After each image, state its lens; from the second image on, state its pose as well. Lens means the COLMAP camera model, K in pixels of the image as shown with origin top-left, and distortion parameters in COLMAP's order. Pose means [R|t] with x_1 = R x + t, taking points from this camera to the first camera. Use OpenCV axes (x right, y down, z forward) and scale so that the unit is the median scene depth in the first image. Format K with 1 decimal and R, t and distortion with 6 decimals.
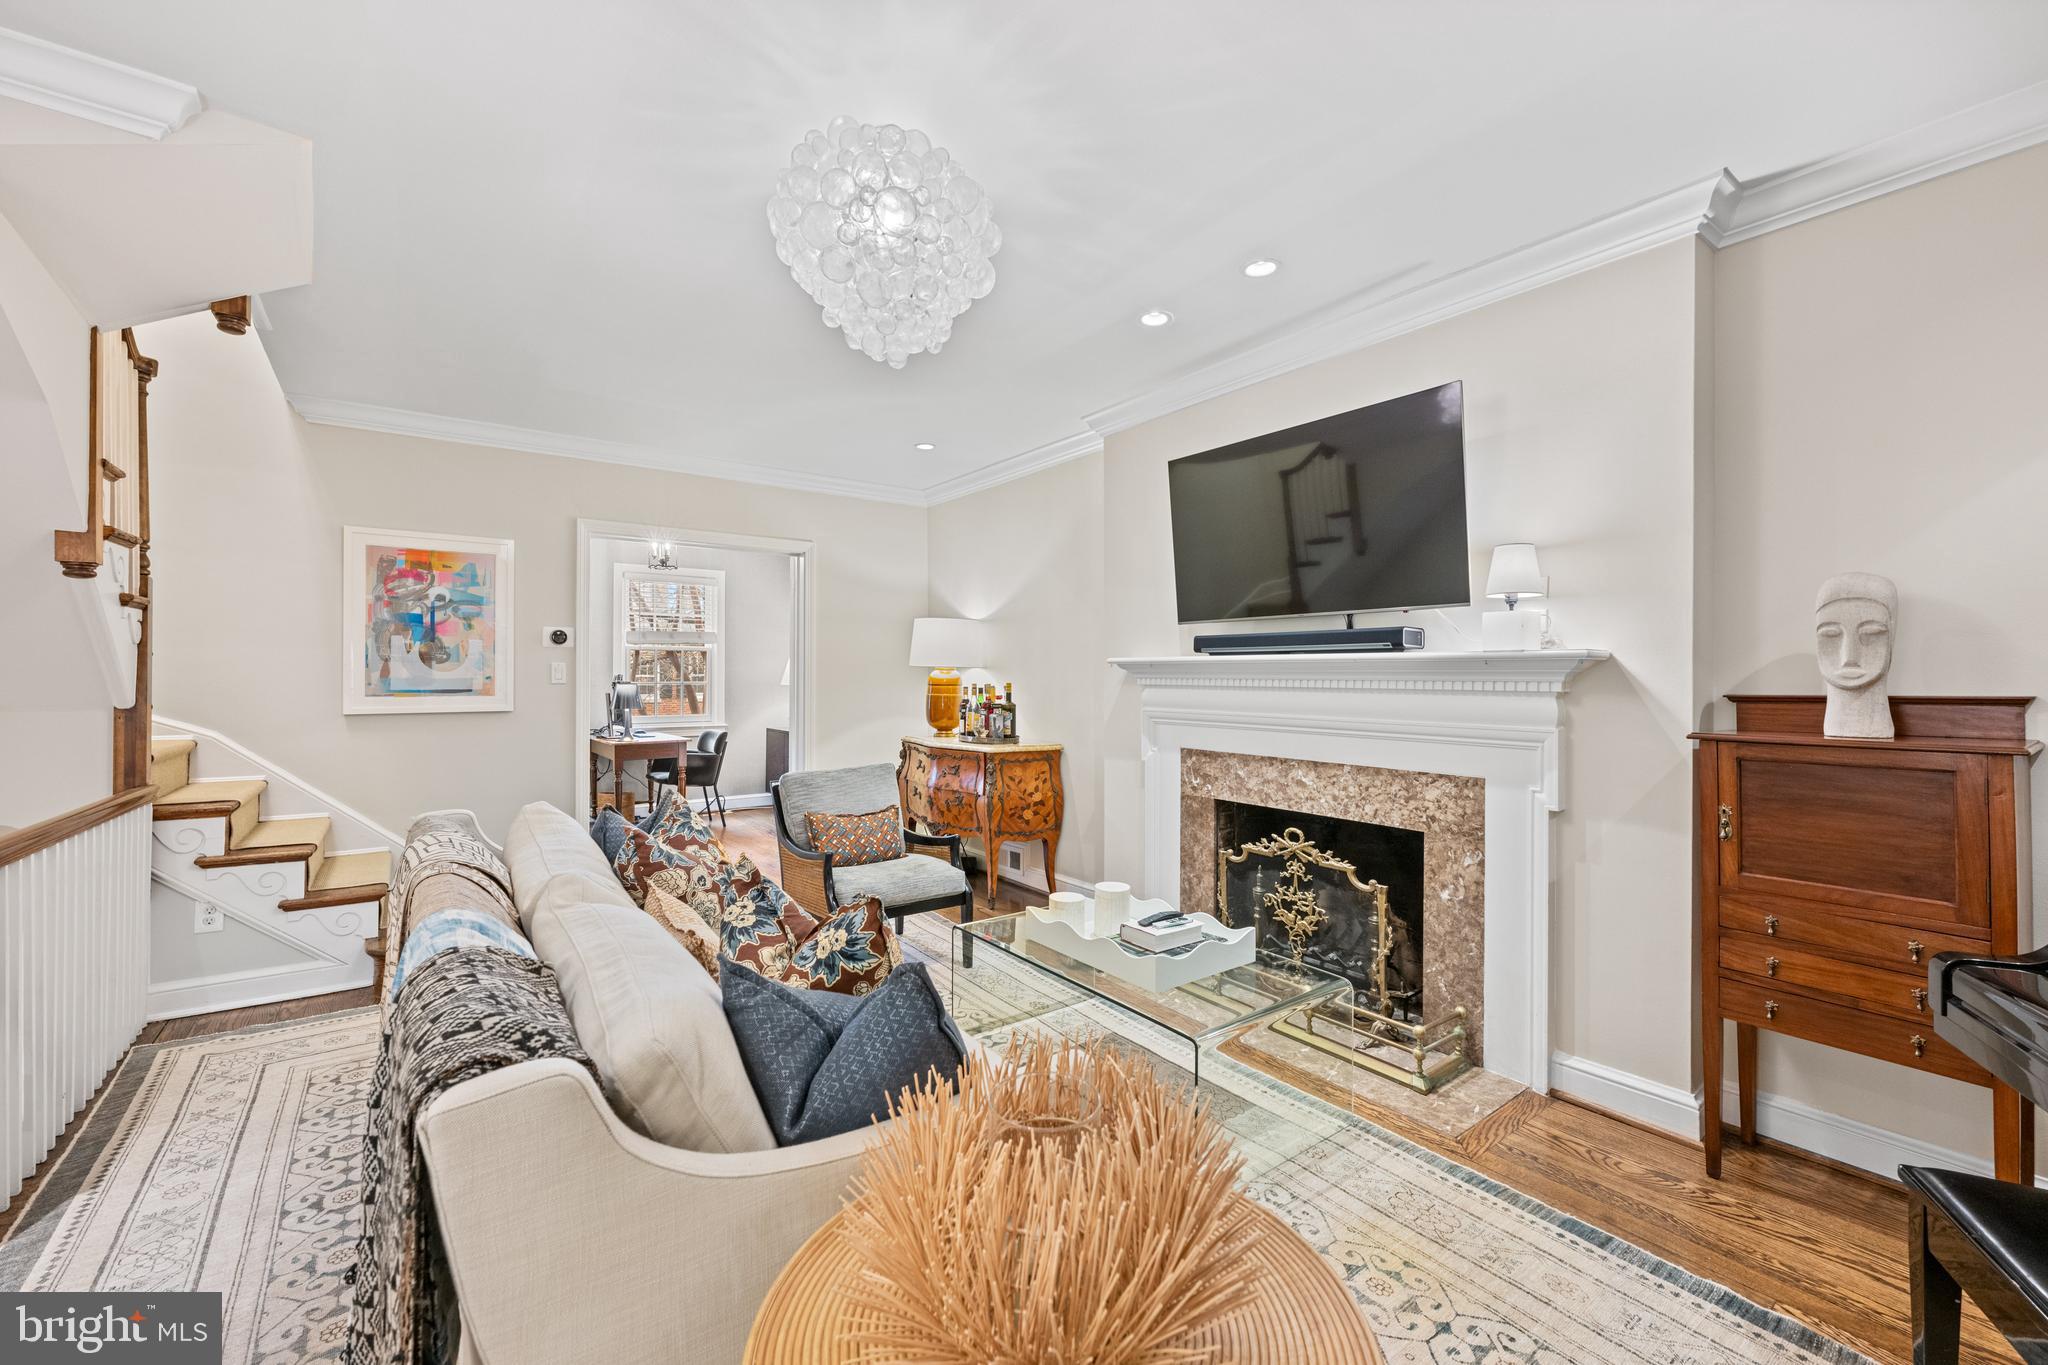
lens RADIAL K [[820.0, 0, 1024.6], [0, 820.0, 672.0], [0, 0, 1]] dist [-0.002163, 0.000085]
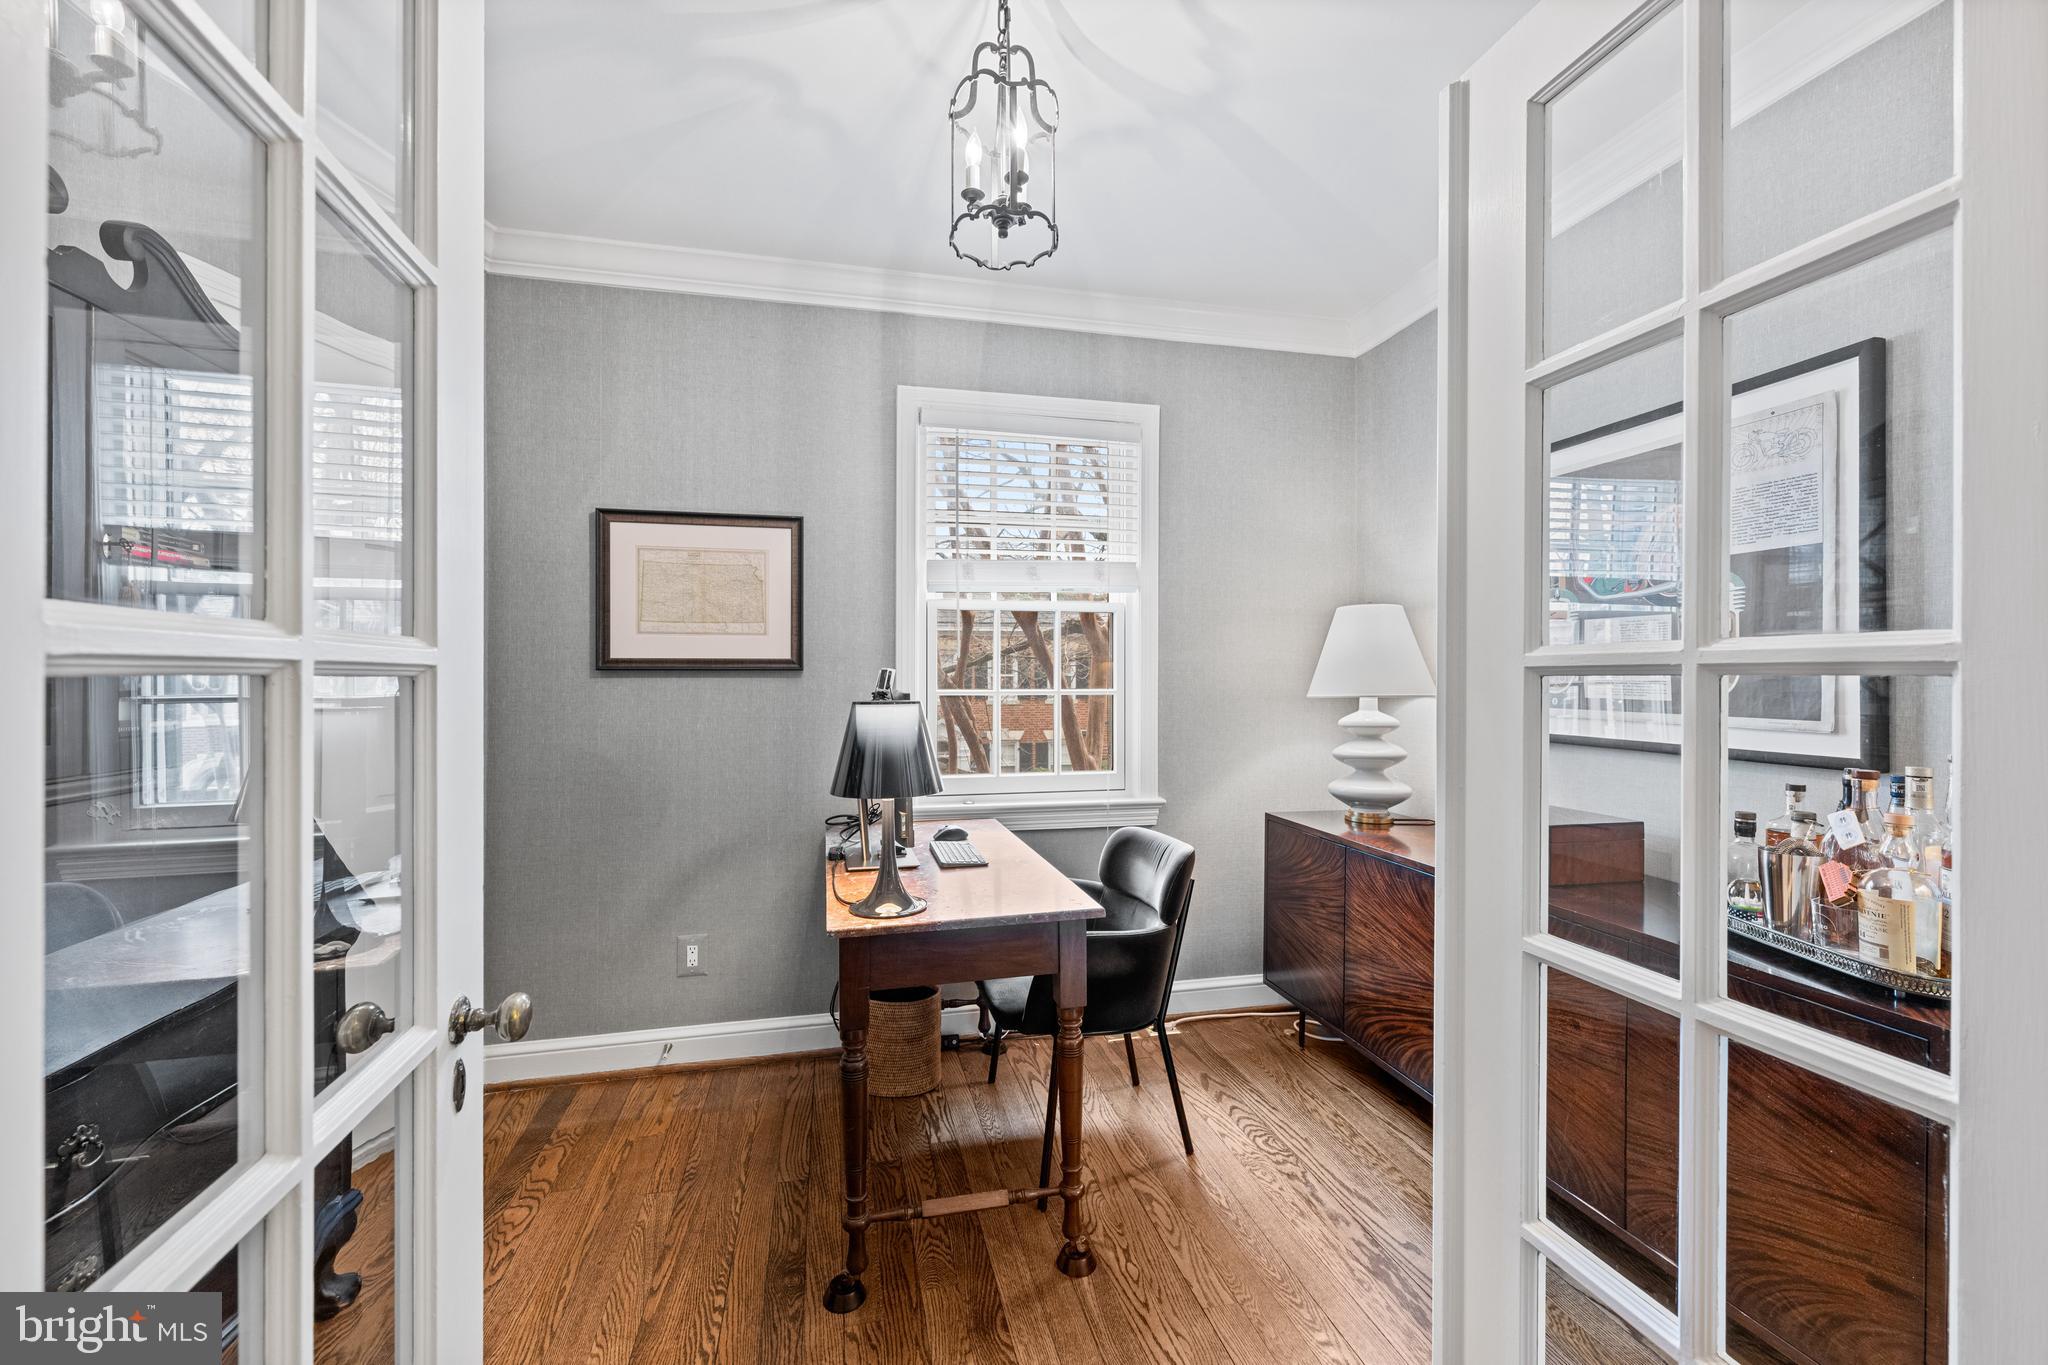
lens RADIAL K [[820.0, 0, 1024.6], [0, 820.0, 672.0], [0, 0, 1]] dist [-0.002163, 0.000085]
pose [[0.917381, -0.003013, -0.397998, -0.656775], [0.002506, 0.999995, -0.001795, 0.008868], [0.398001, 0.000649, 0.917385, 1.509541]]
